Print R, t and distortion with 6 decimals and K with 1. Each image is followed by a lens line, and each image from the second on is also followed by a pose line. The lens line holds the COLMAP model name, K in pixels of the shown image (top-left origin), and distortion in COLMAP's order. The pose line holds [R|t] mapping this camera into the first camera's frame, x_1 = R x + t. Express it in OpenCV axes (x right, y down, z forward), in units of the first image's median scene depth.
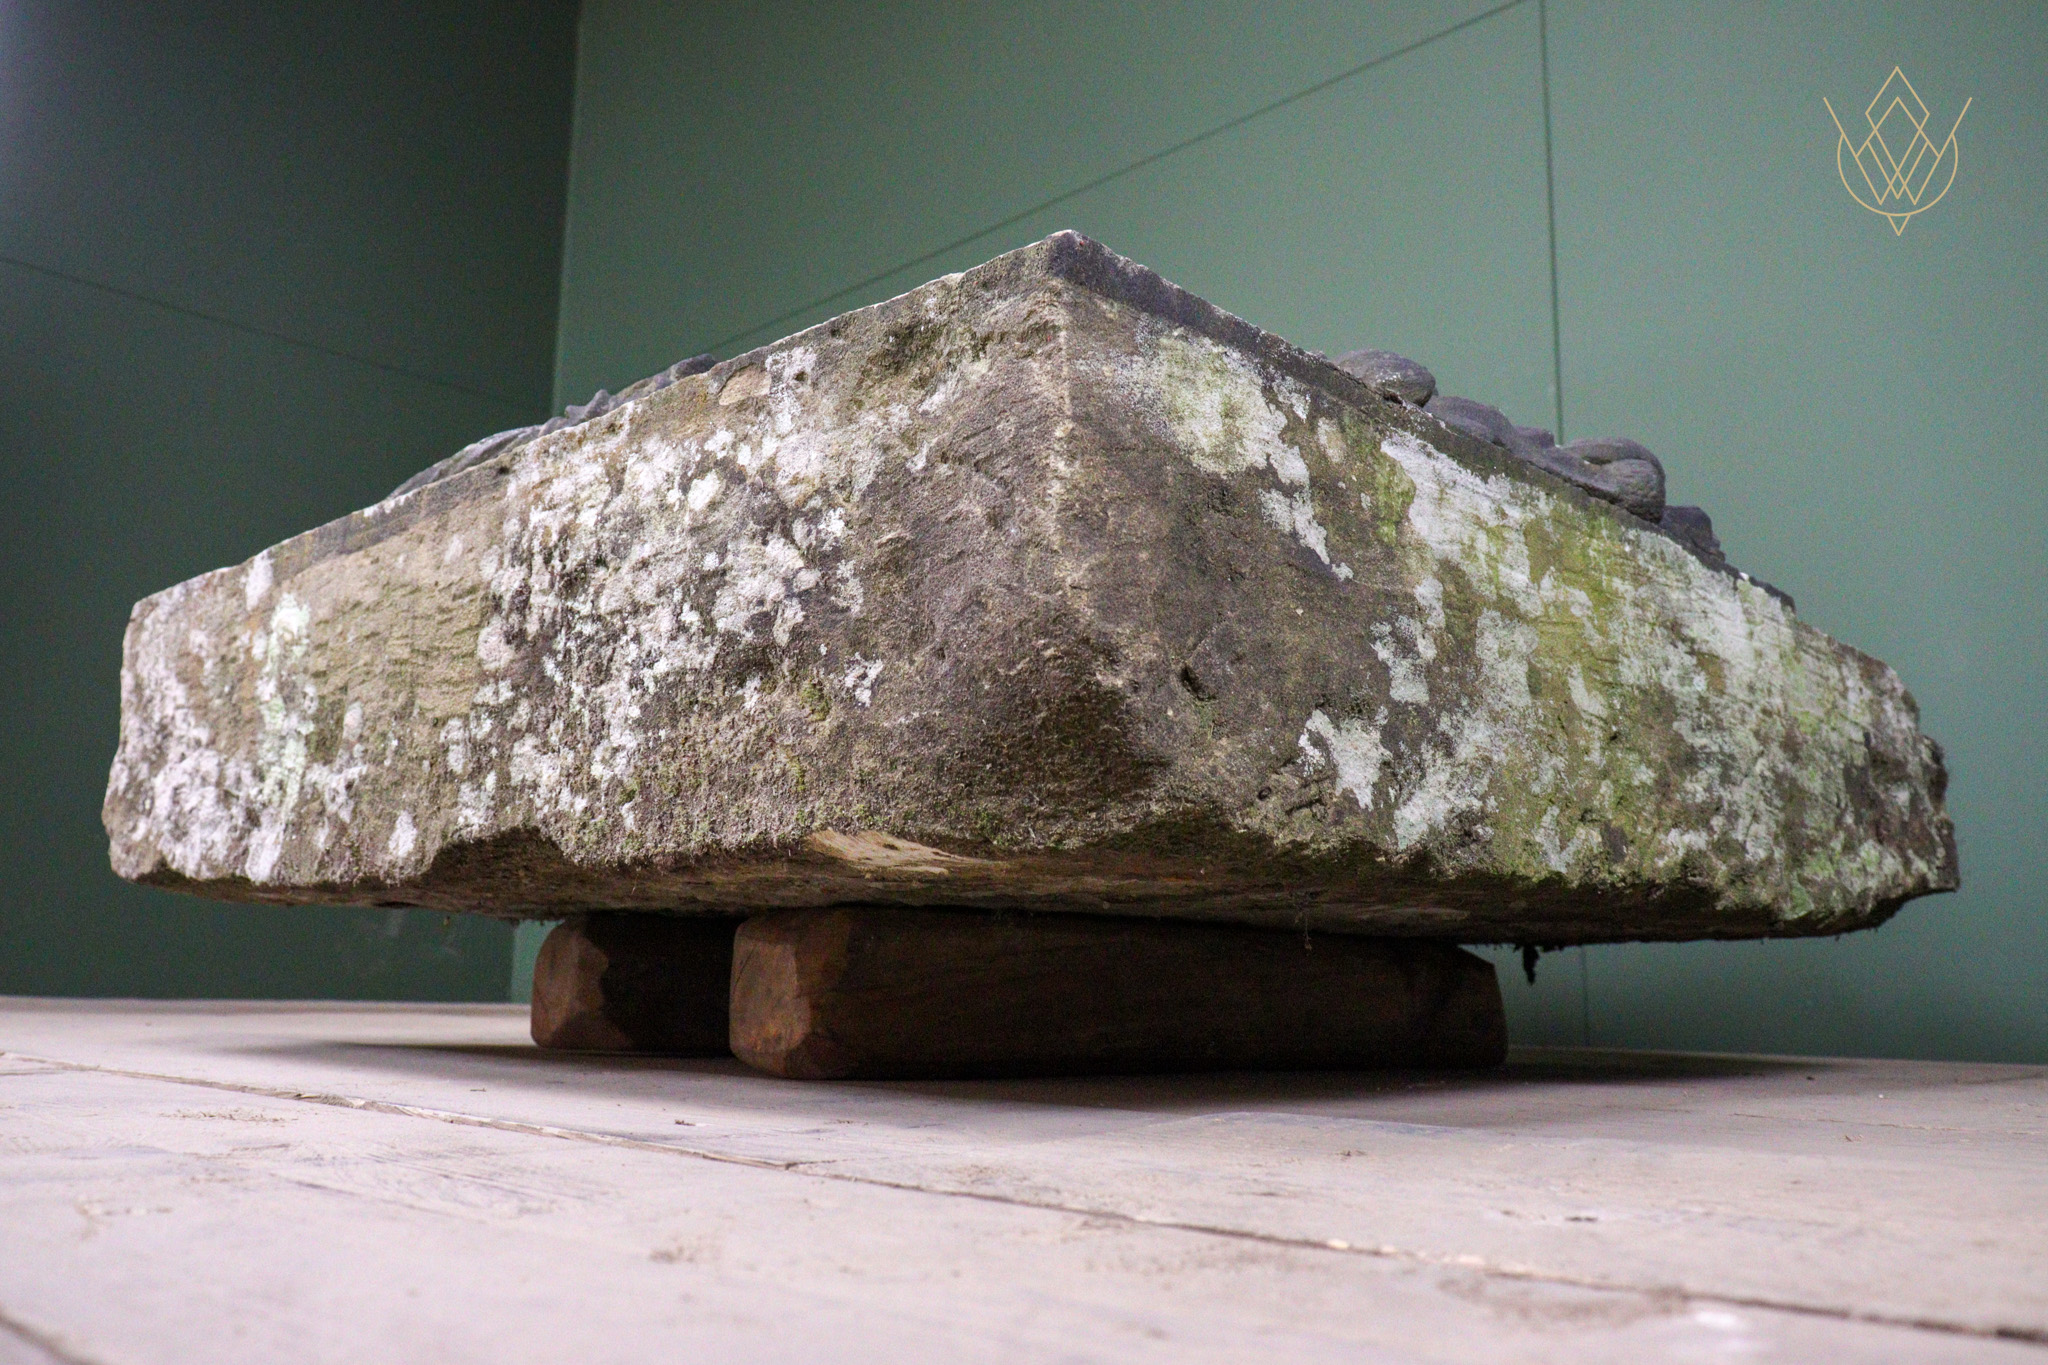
lens RADIAL K [[1685.1, 0, 1028.9], [0, 1685.1, 692.1], [0, 0, 1]] dist [-0.000988, -0.002689]
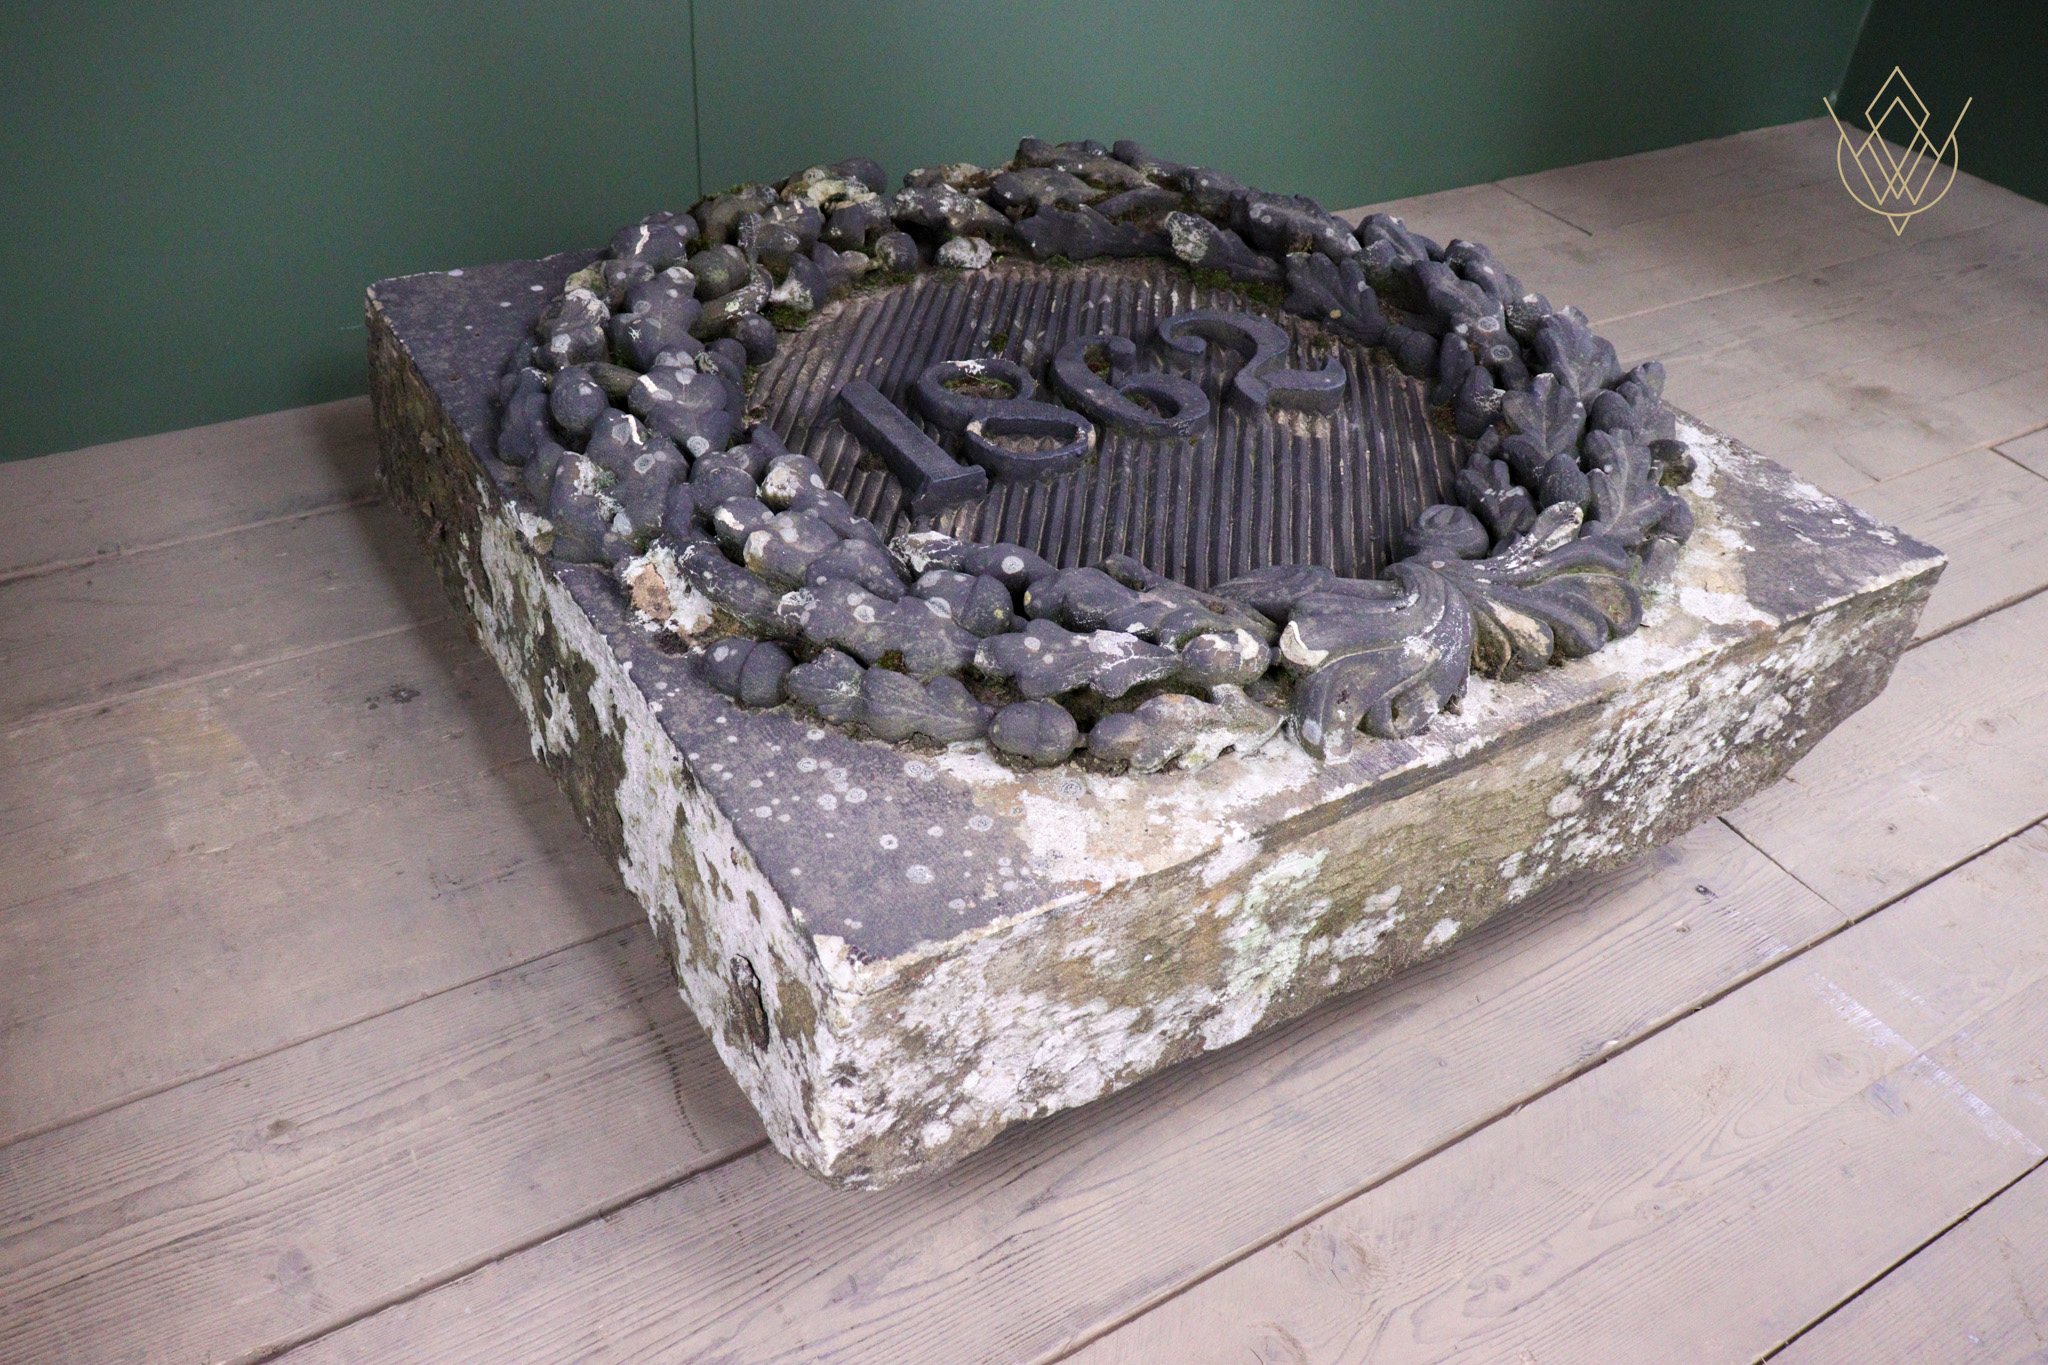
lens RADIAL K [[1684.5, 0, 1028.0], [0, 1684.5, 685.5], [0, 0, 1]] dist [-0.001147, -0.008752]
pose [[0.236199, -0.596211, 0.767296, -1.679574], [-0.238874, 0.729780, 0.640594, -1.039666], [-0.941886, -0.334594, 0.029954, 1.634058]]
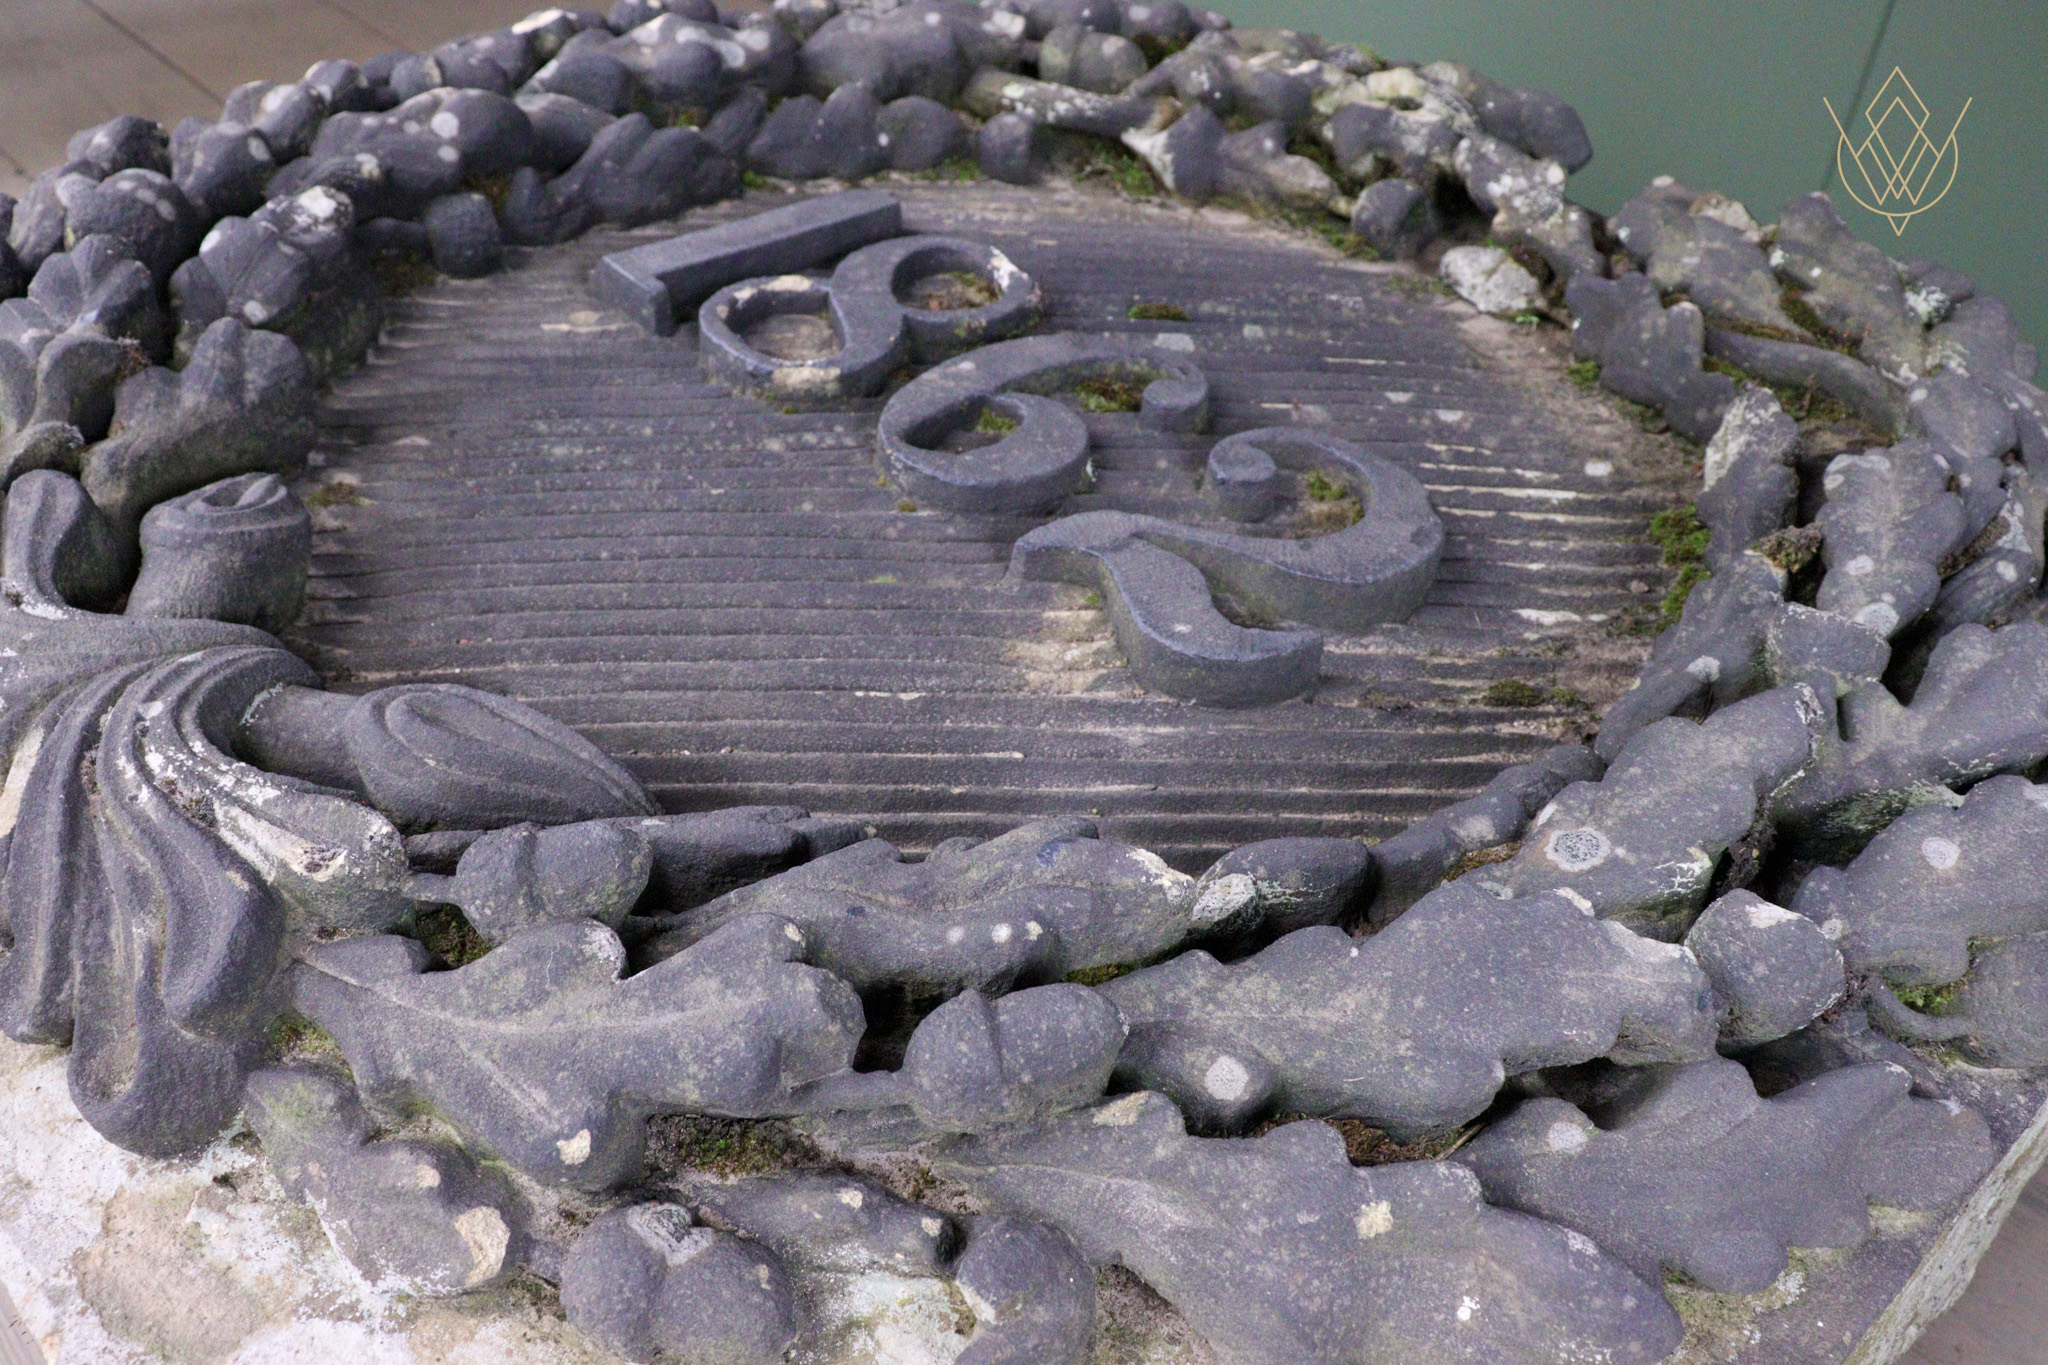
lens RADIAL K [[1672.2, 0, 1028.6], [0, 1672.2, 692.1], [0, 0, 1]] dist [-0.008363, 0.012437]
pose [[0.997843, 0.059948, -0.026757, 0.060255], [-0.018982, 0.653651, 0.756558, -0.743626], [0.062844, -0.754418, 0.653378, 0.904484]]
